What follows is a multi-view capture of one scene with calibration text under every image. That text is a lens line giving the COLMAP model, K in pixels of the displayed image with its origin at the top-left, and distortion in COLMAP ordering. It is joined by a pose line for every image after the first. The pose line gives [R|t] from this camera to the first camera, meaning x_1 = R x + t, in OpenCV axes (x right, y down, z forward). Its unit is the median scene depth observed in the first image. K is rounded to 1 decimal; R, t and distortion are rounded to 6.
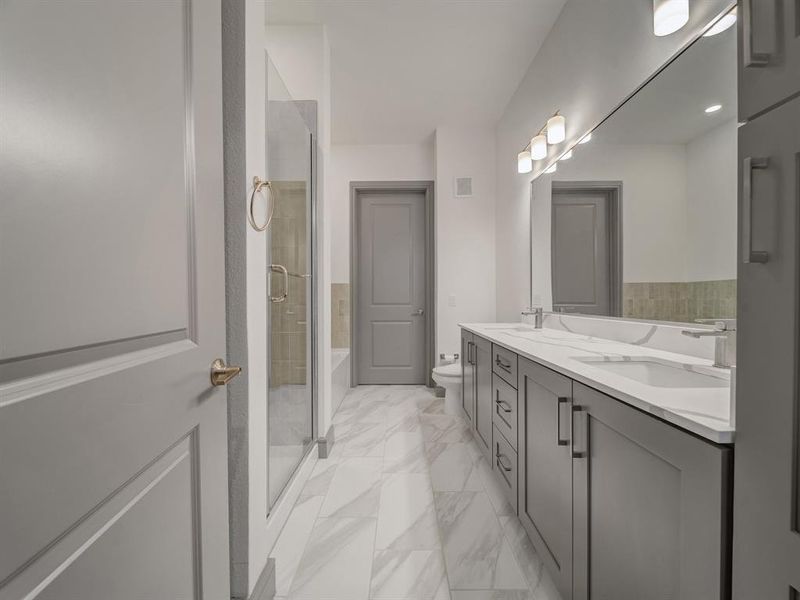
lens RADIAL K [[316.9, 0, 398.1], [0, 316.9, 299.7], [0, 0, 1]] dist [-0.001196, -0.000267]
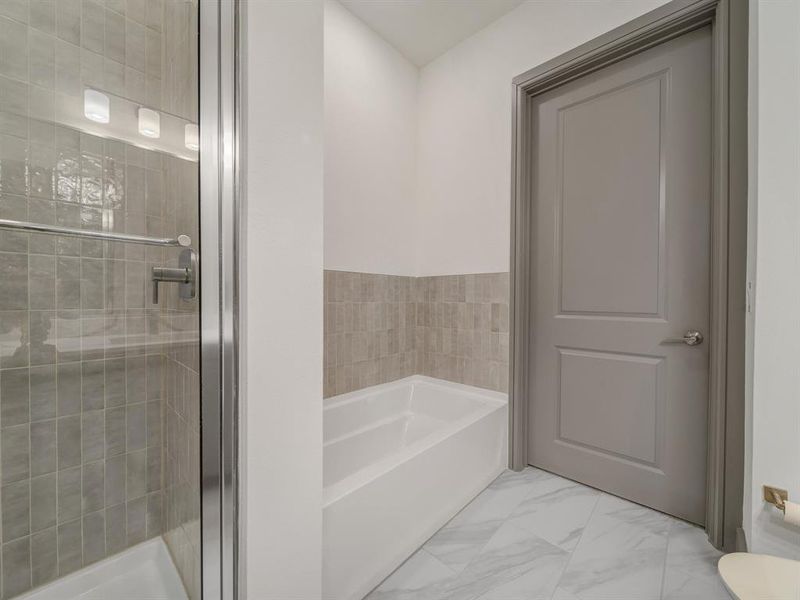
lens RADIAL K [[316.9, 0, 400.5], [0, 316.9, 298.9], [0, 0, 1]] dist [-0.001196, -0.000267]
pose [[0.739053, 0.009307, -0.673583, 0.077576], [-0.010997, 0.999938, 0.001751, -0.005666], [0.673557, 0.006114, 0.739110, 0.543950]]
